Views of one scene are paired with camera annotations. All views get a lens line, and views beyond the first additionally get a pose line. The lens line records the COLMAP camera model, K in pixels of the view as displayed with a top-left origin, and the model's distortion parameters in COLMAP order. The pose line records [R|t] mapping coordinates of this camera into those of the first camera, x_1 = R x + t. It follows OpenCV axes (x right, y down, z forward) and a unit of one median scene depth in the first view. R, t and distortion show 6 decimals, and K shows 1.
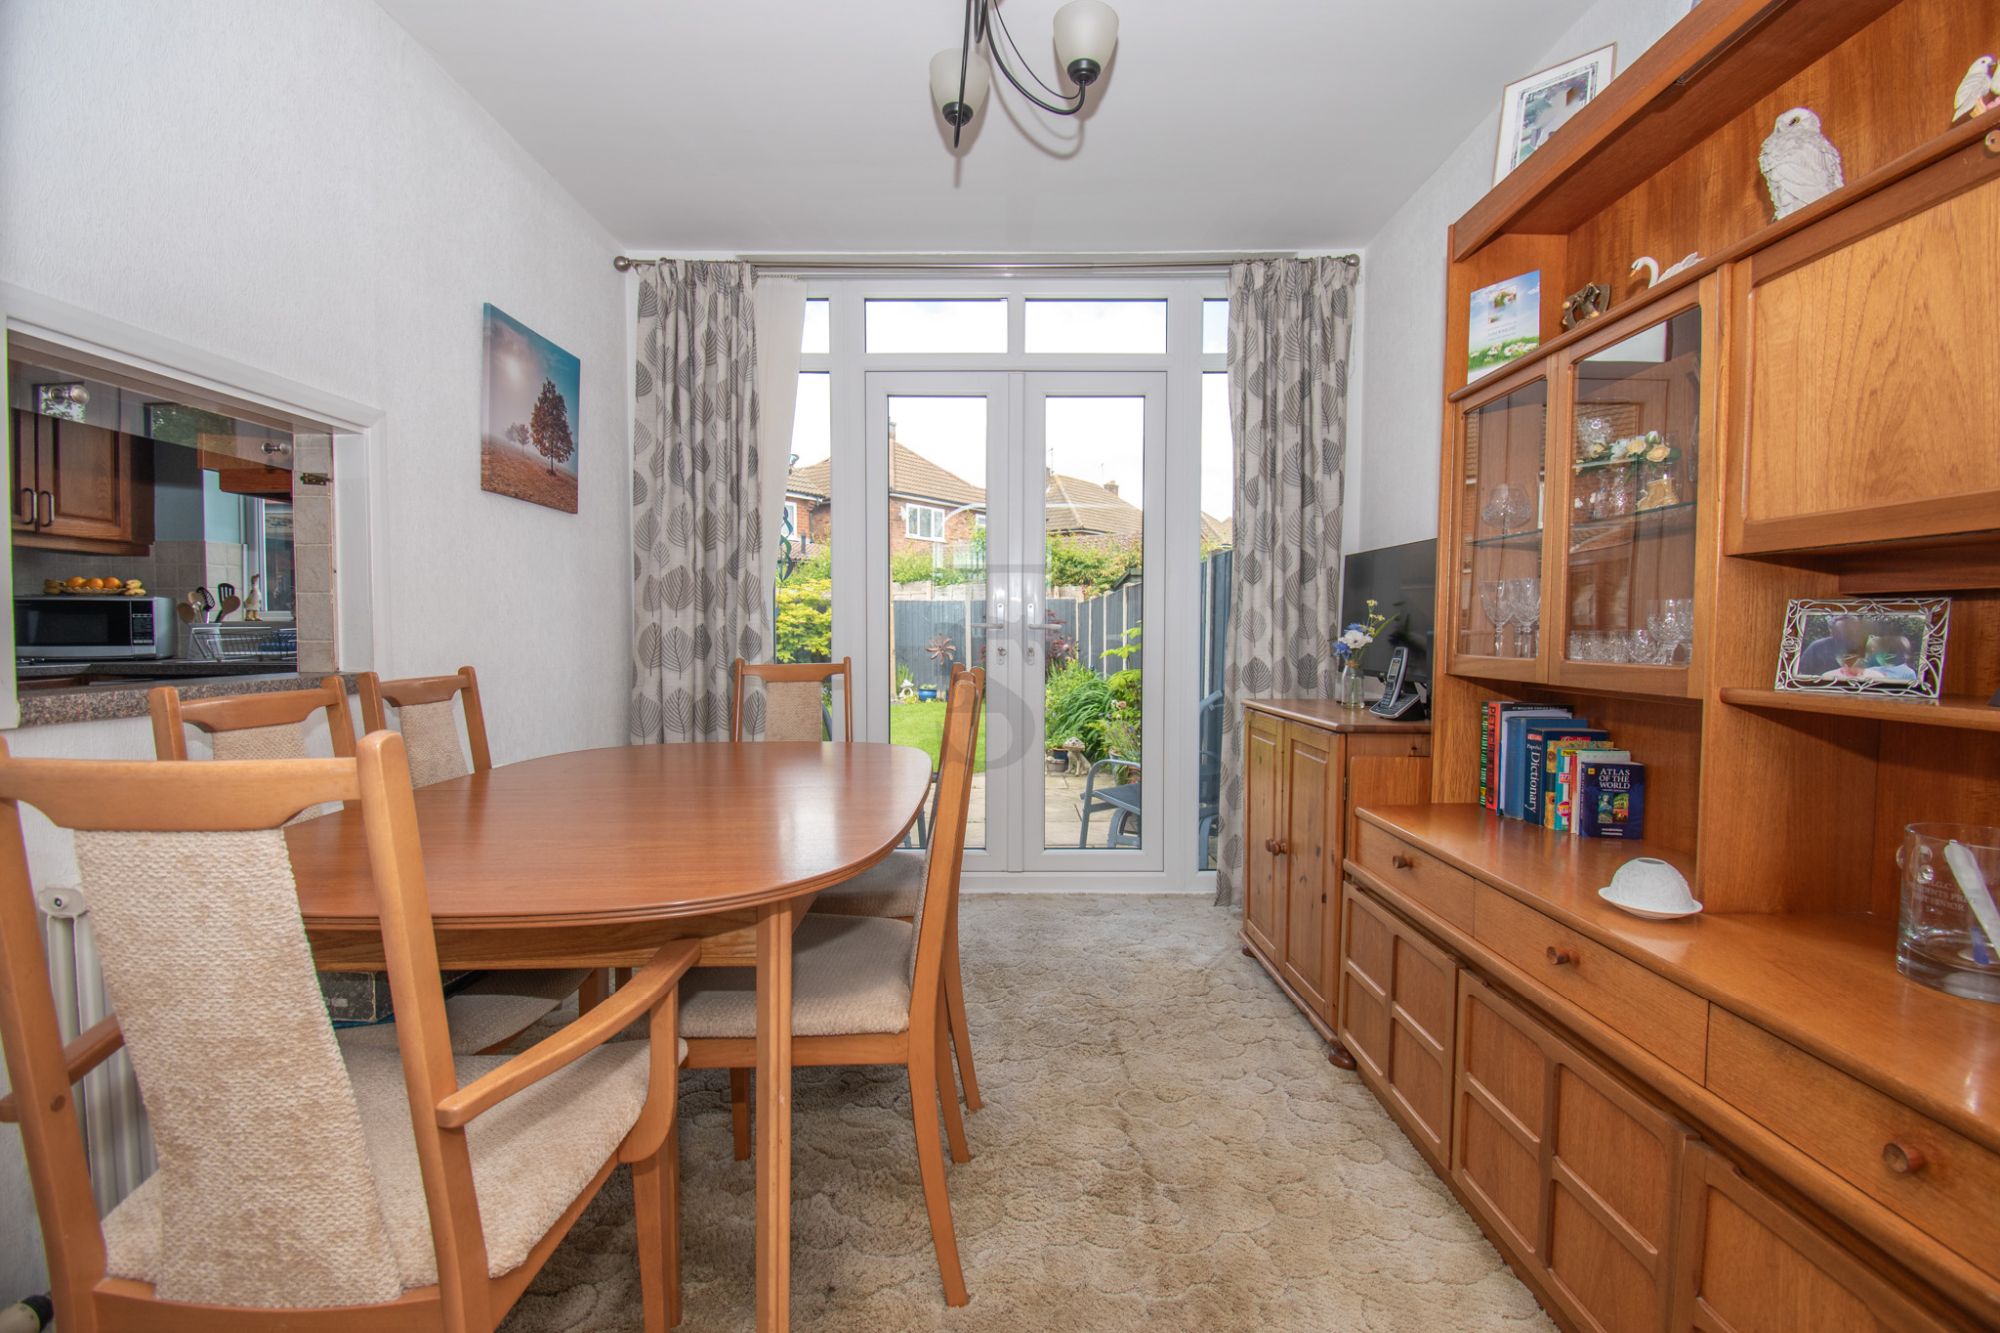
lens RADIAL K [[893.3, 0, 1008.0], [0, 893.3, 668.3], [0, 0, 1]] dist [0.023372, -0.029598]
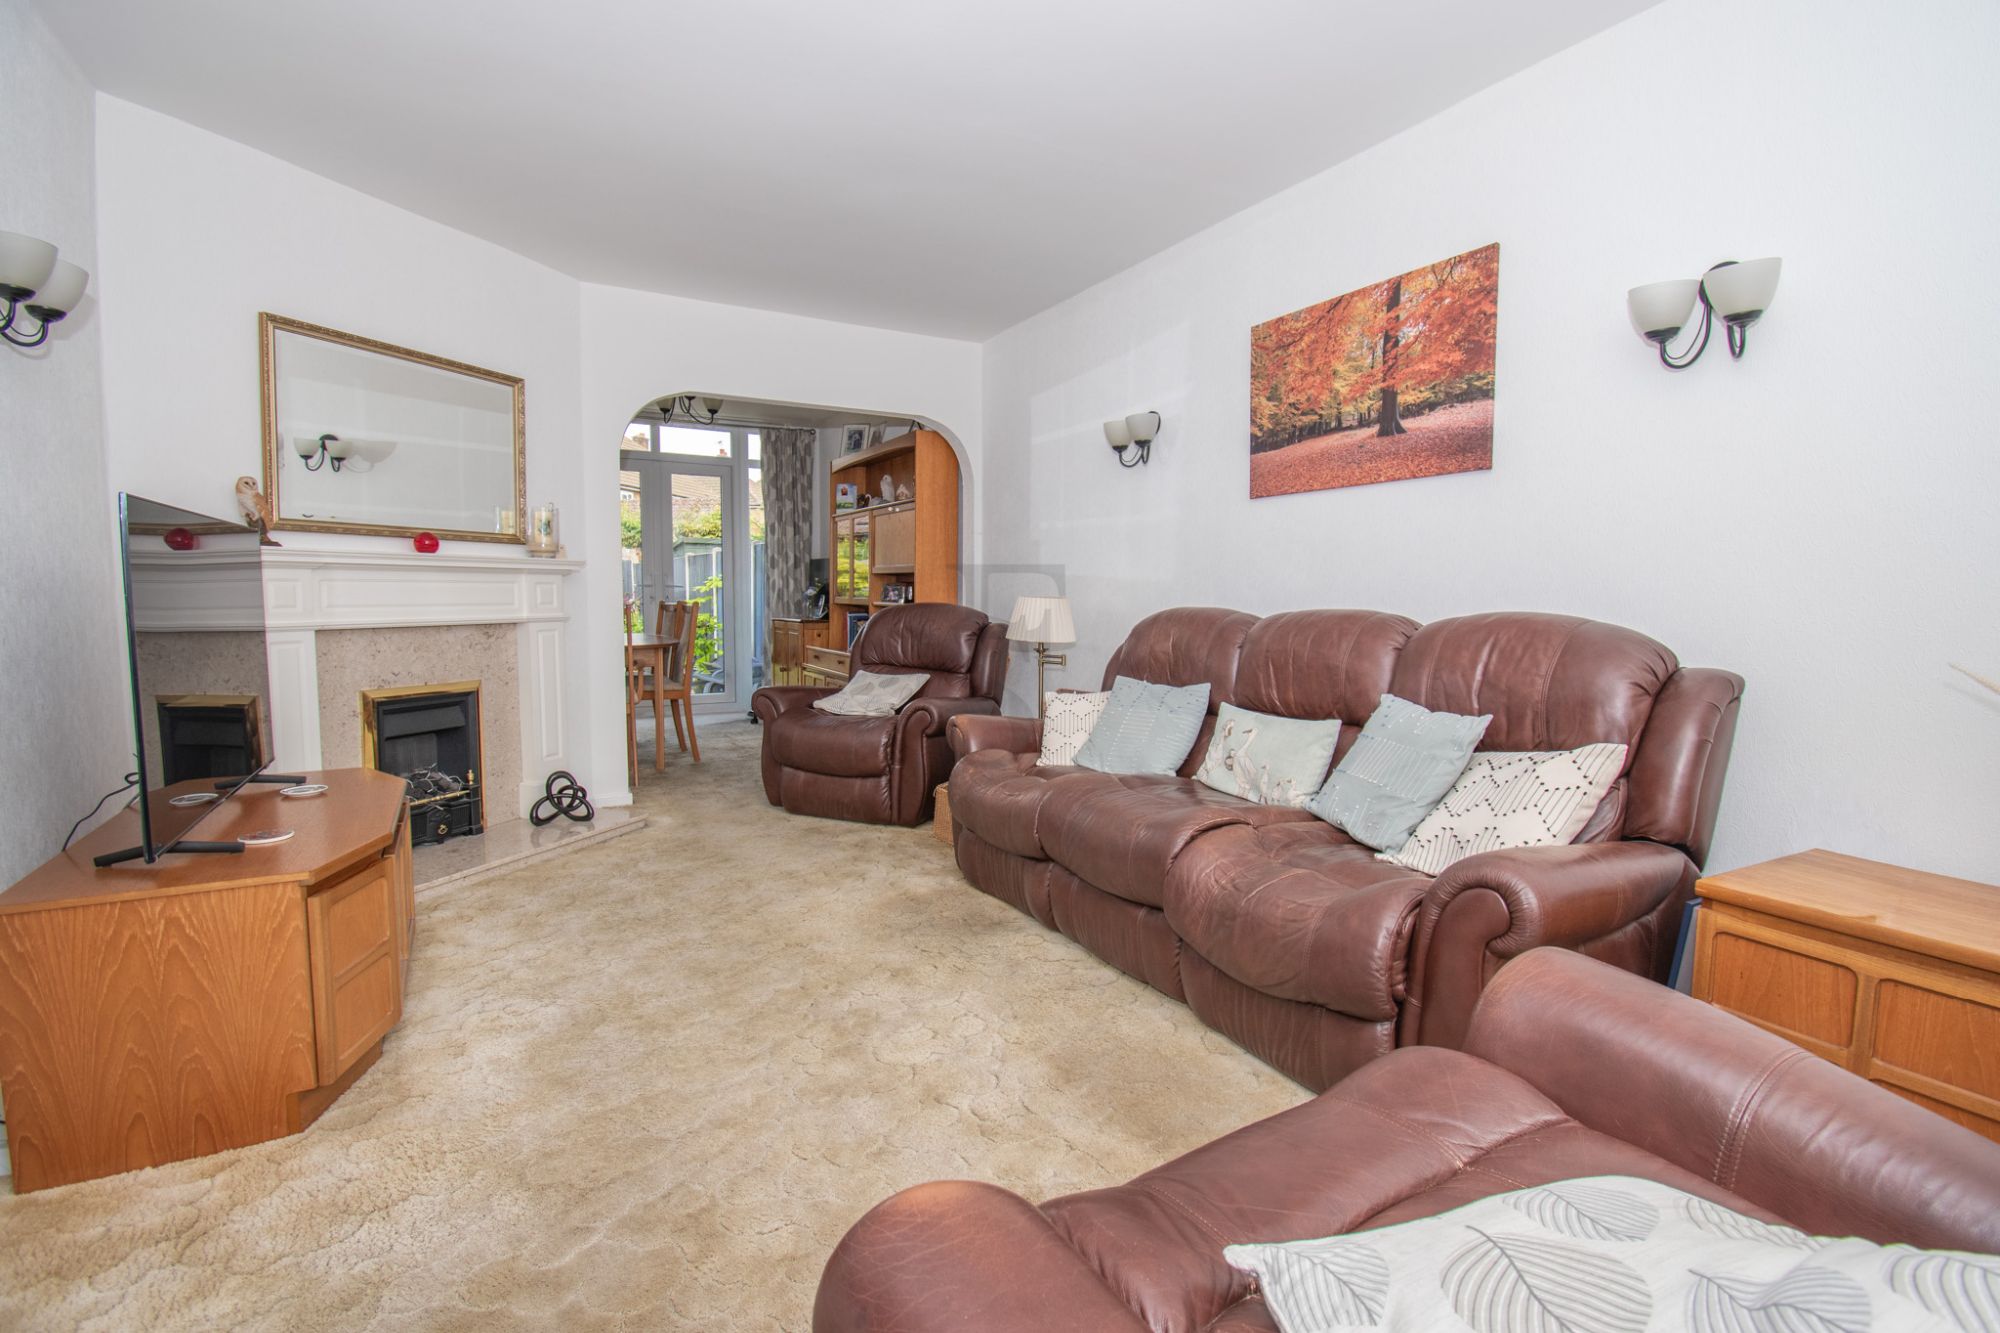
lens RADIAL K [[893.3, 0, 1008.0], [0, 893.3, 668.3], [0, 0, 1]] dist [0.023372, -0.029598]
pose [[0.877536, -0.033205, 0.478359, -0.309756], [0.011867, 0.998798, 0.047560, 0.059357], [-0.479364, -0.036059, 0.876875, -1.322652]]
